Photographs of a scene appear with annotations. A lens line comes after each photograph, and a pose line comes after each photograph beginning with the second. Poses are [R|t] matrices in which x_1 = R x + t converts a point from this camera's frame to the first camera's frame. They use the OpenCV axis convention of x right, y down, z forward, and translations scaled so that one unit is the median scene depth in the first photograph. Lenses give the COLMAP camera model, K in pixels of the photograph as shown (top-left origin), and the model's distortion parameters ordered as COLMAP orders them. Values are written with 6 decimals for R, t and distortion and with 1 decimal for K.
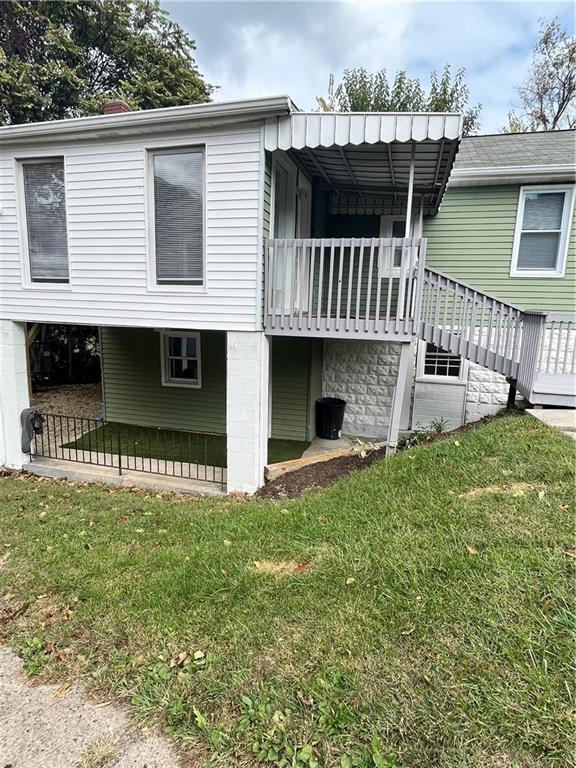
lens RADIAL K [[435.4, 0, 287.1], [0, 435.4, 385.2], [0, 0, 1]] dist [-0.006123, 0.000347]
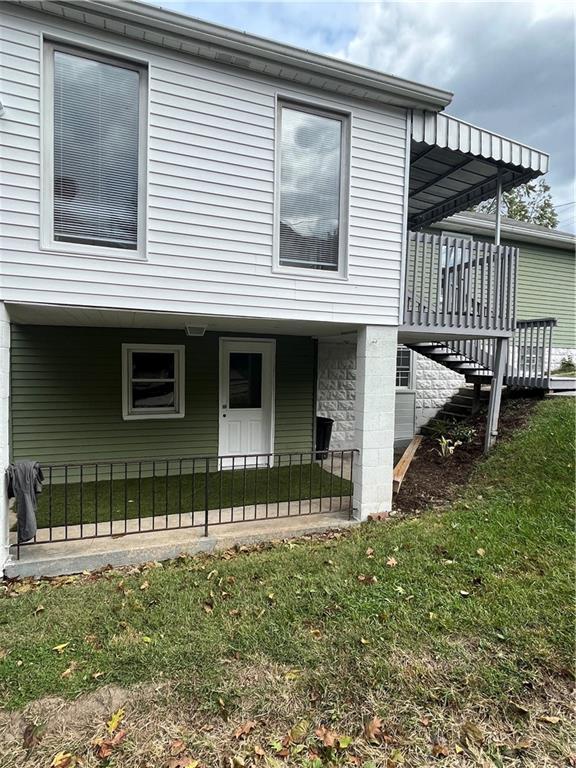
lens RADIAL K [[435.4, 0, 287.5], [0, 435.4, 384.6], [0, 0, 1]] dist [-0.006123, 0.000347]
pose [[0.806199, -0.041101, 0.590215, -0.692225], [0.106445, 0.991382, -0.076361, 0.038055], [-0.581990, 0.124388, 0.803626, 0.357943]]
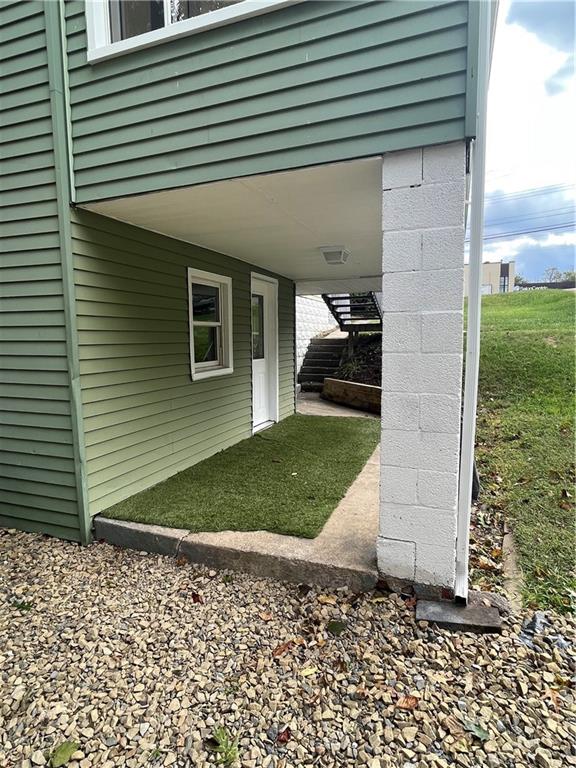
lens RADIAL K [[435.4, 0, 288.3], [0, 435.4, 384.7], [0, 0, 1]] dist [-0.006123, 0.000347]
pose [[0.083129, -0.136760, 0.987110, -1.085929], [0.186750, 0.975128, 0.119373, -0.047196], [-0.978884, 0.174419, 0.106601, 1.183274]]
